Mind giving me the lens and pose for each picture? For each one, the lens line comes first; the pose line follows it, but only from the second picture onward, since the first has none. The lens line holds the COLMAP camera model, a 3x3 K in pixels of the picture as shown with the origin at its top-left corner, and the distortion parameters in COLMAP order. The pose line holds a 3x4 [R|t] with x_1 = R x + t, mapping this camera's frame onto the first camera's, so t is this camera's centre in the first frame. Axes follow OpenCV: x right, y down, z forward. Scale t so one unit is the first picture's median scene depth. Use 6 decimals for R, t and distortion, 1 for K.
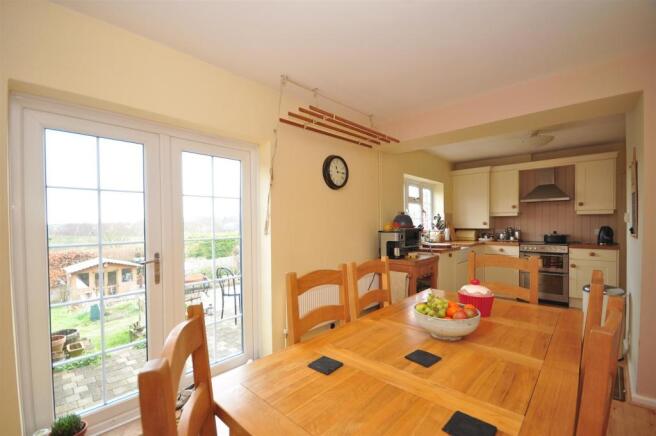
lens RADIAL K [[286.8, 0, 325.2], [0, 286.8, 227.9], [0, 0, 1]] dist [0.001404, 0.000090]
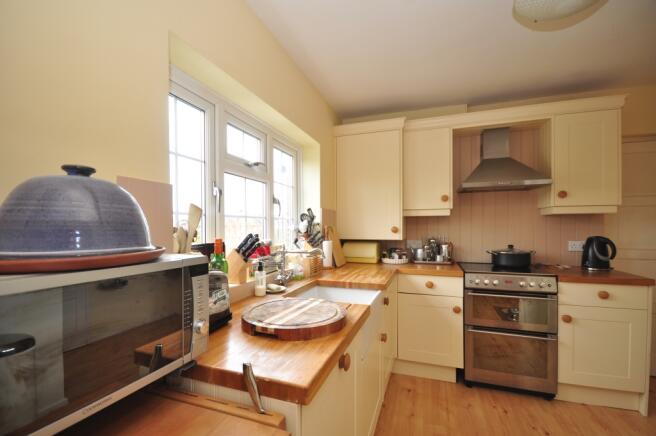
lens RADIAL K [[294.7, 0, 328.6], [0, 294.7, 225.7], [0, 0, 1]] dist [0.001239, 0.000071]
pose [[0.915270, 0.007928, 0.402762, 0.247738], [0.001143, 0.999751, -0.022278, -0.012140], [-0.402838, 0.020851, 0.915034, 0.592596]]
